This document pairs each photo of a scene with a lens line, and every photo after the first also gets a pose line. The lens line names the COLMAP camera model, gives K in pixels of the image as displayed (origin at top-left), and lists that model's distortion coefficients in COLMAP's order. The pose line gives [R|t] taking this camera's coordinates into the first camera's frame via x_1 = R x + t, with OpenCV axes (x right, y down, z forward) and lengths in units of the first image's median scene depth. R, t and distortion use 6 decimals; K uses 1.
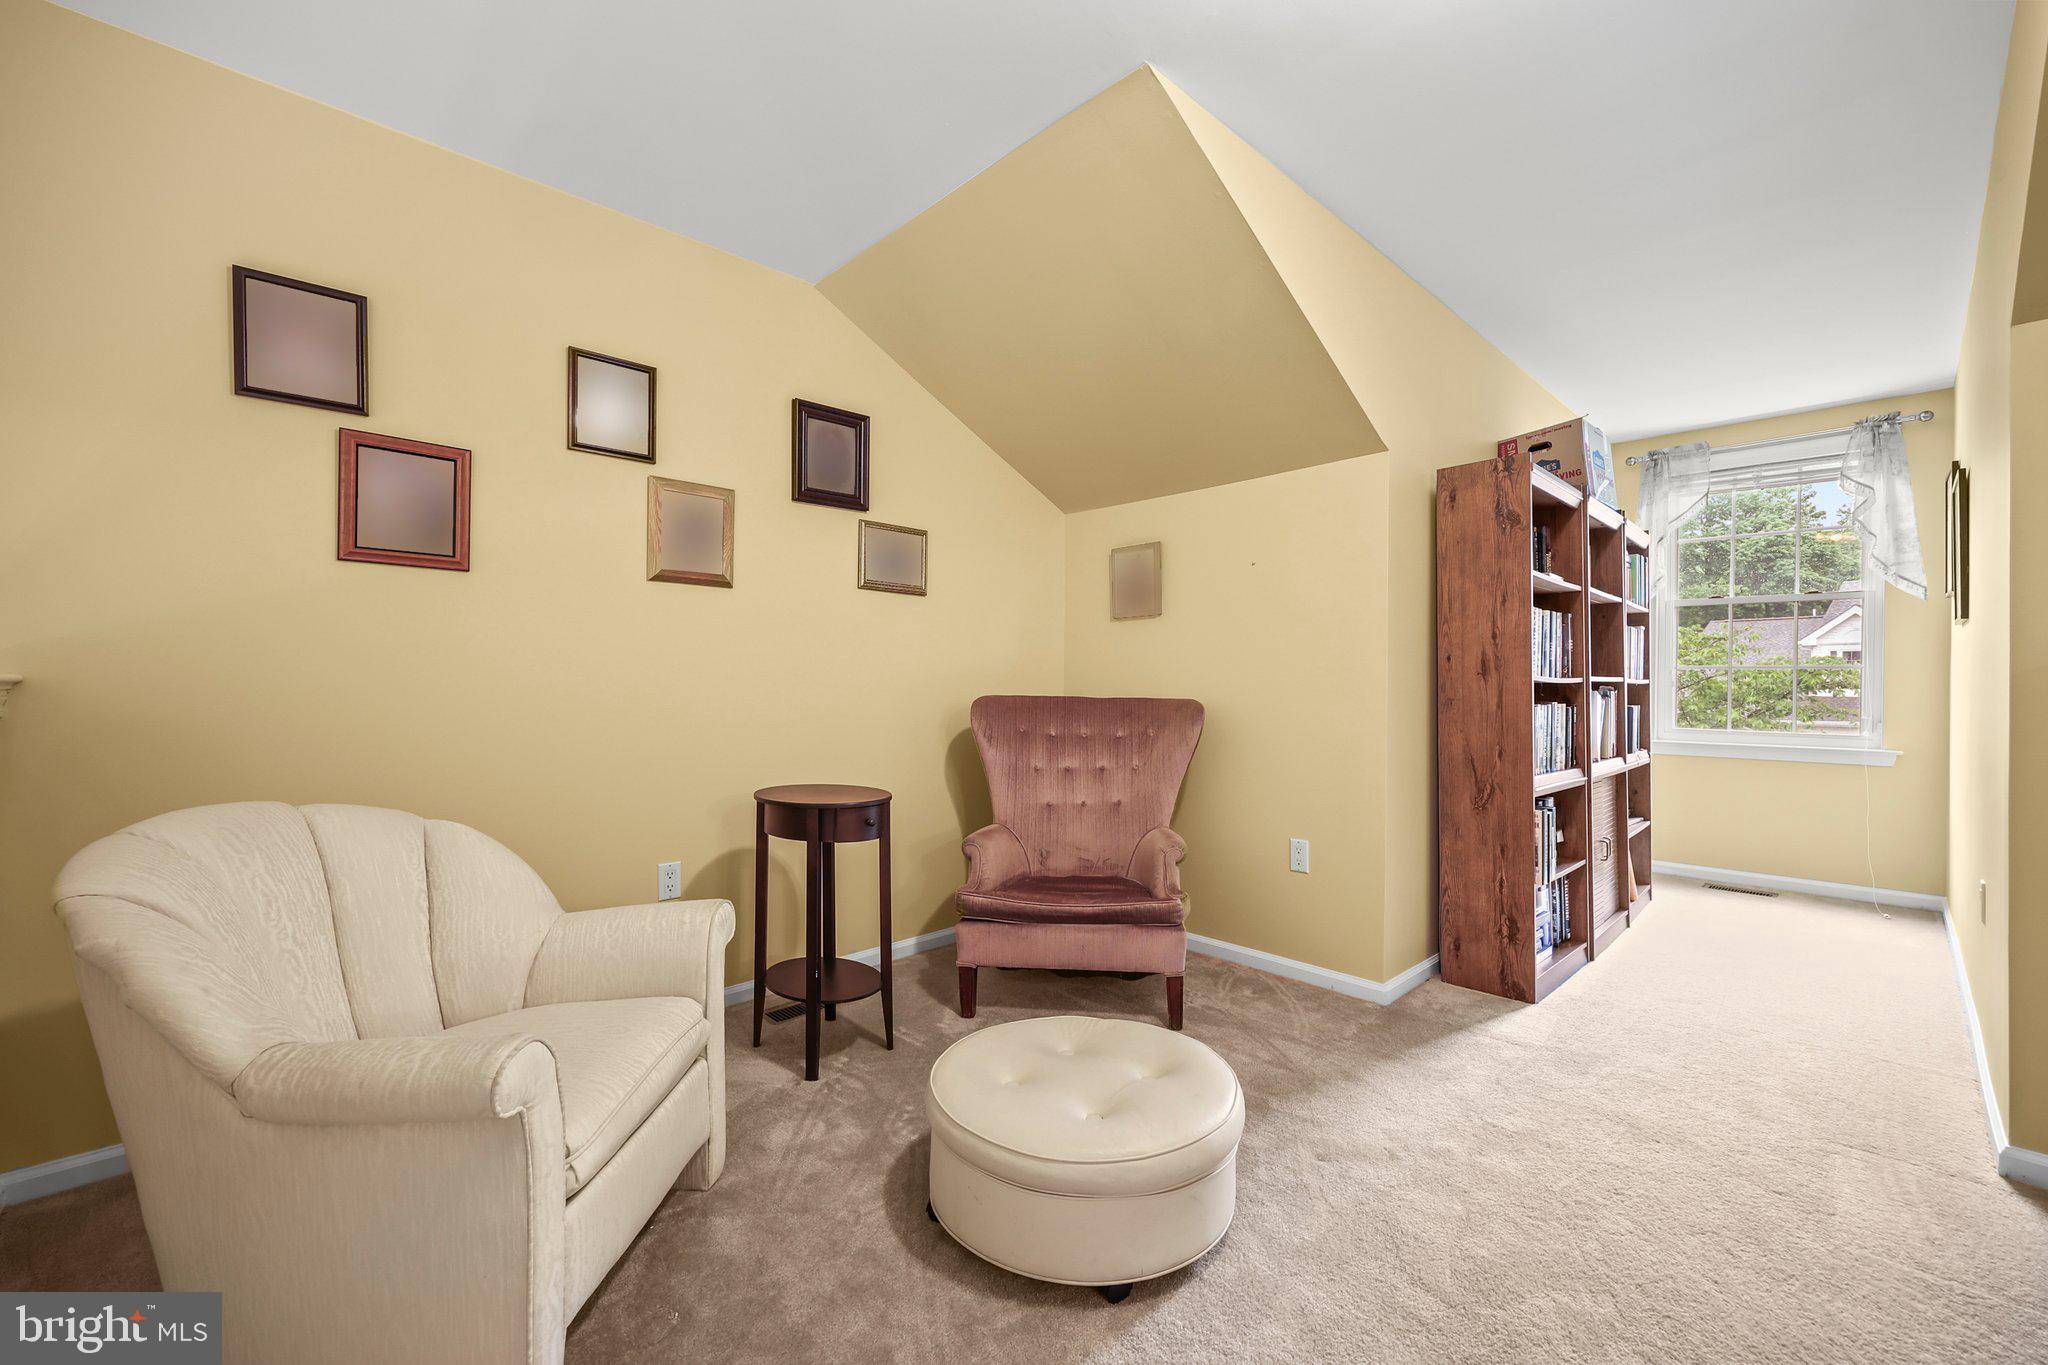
lens RADIAL K [[825.6, 0, 1028.7], [0, 825.6, 681.8], [0, 0, 1]] dist [-0.001703, 0.000551]
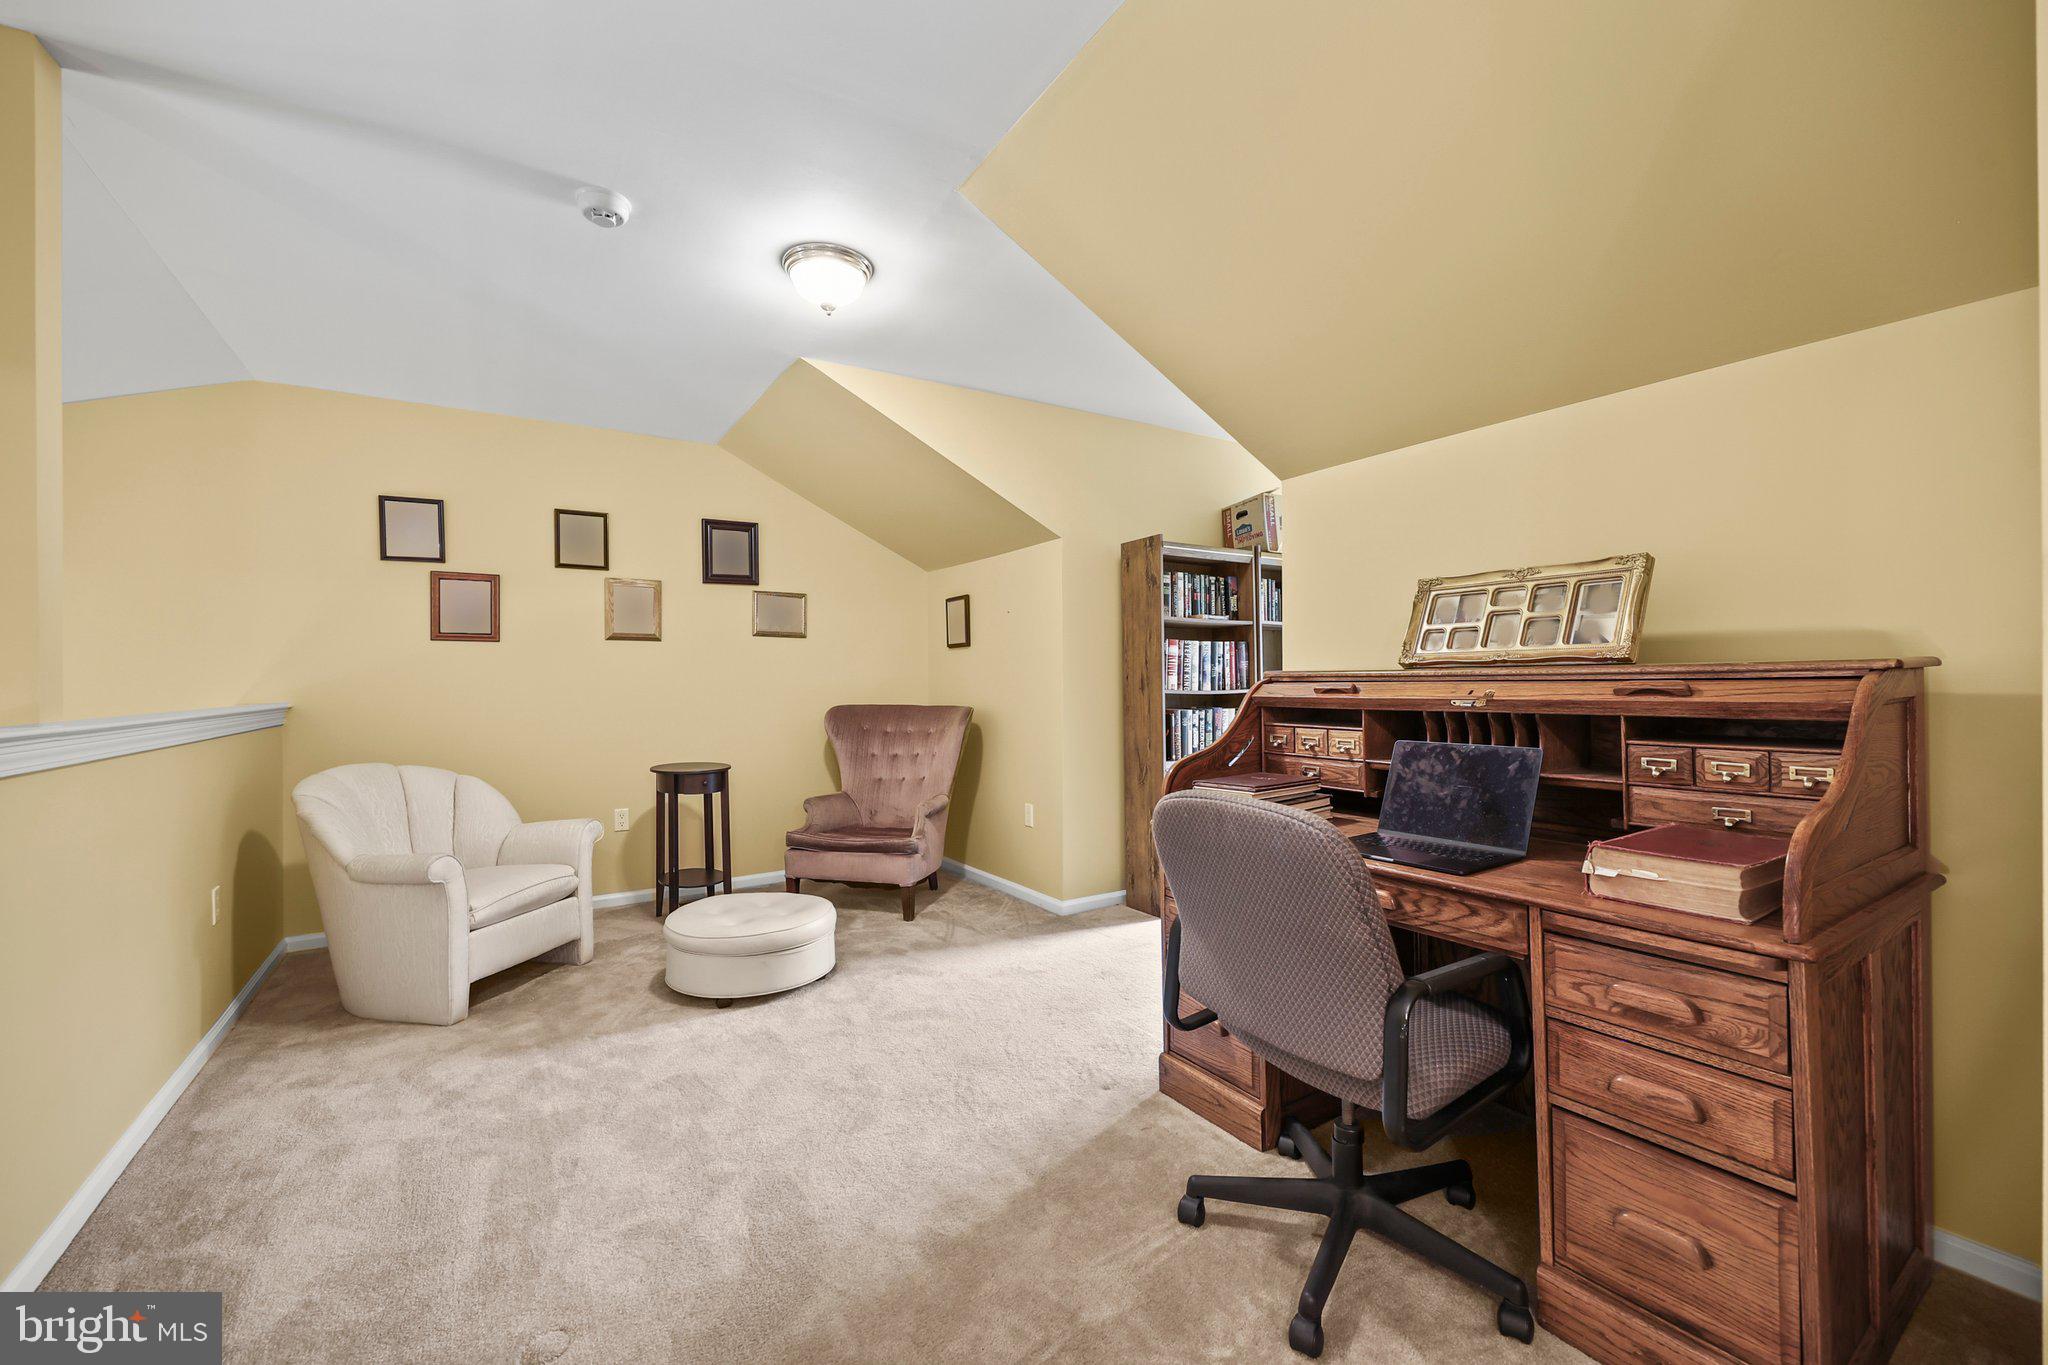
lens RADIAL K [[825.6, 0, 1028.7], [0, 825.6, 681.8], [0, 0, 1]] dist [-0.001703, 0.000551]
pose [[0.981199, -0.011316, -0.192665, 0.664508], [0.012406, 0.999913, 0.004452, -0.032236], [0.192598, -0.006758, 0.981255, -0.455475]]
